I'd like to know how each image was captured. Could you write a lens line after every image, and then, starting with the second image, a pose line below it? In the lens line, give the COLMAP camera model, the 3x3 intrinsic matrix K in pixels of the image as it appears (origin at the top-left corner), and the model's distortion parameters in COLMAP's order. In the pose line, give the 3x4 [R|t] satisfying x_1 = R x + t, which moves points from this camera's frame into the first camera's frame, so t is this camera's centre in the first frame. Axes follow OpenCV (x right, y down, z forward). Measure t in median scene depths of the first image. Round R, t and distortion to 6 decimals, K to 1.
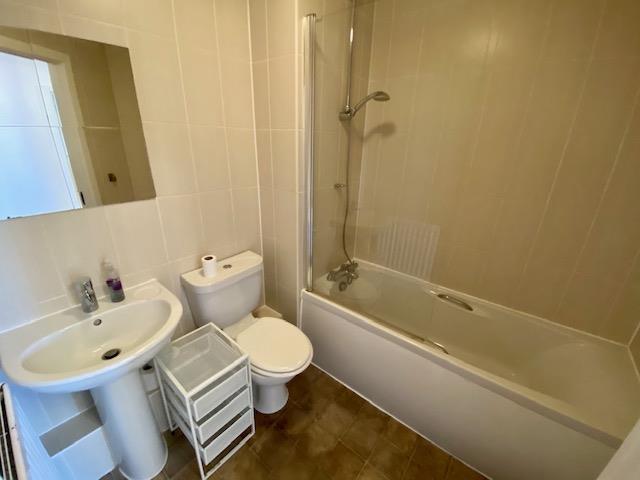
lens RADIAL K [[262.7, 0, 320.3], [0, 262.7, 241.5], [0, 0, 1]] dist [0.034990, -0.026955]
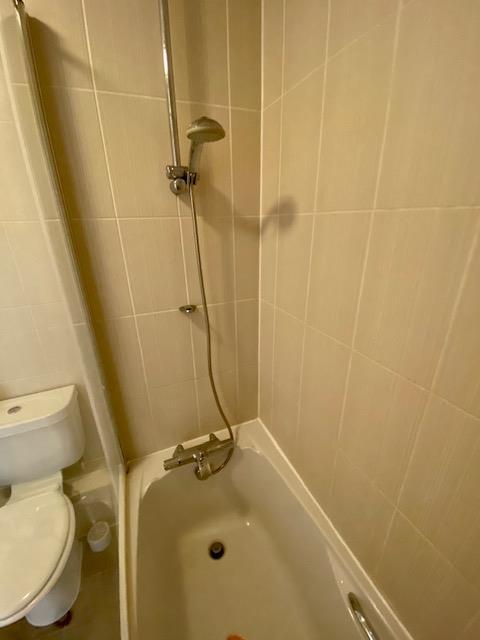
lens RADIAL K [[262.7, 0, 238.5], [0, 262.7, 325.2], [0, 0, 1]] dist [0.034990, -0.026955]
pose [[0.884751, 0.169567, -0.434124, 0.498921], [-0.155548, 0.985491, 0.067921, -0.295351], [0.439342, 0.007434, 0.898289, 0.665309]]
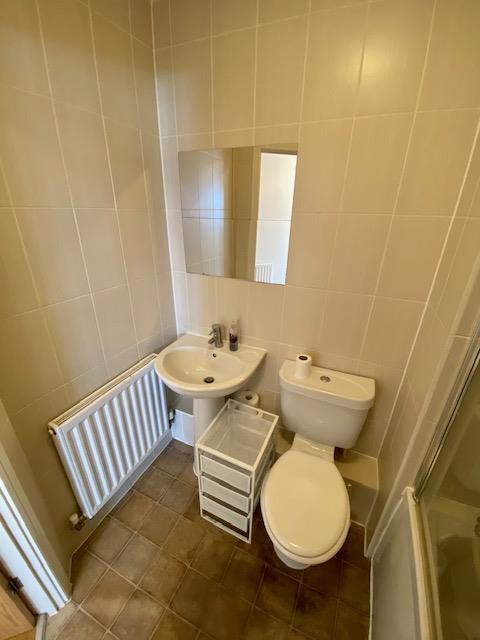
lens RADIAL K [[262.7, 0, 238.5], [0, 262.7, 325.2], [0, 0, 1]] dist [0.034990, -0.026955]
pose [[0.246374, 0.383754, -0.889962, 0.276325], [-0.352314, 0.890909, 0.286629, -0.212775], [0.902870, 0.242928, 0.354699, 0.444508]]
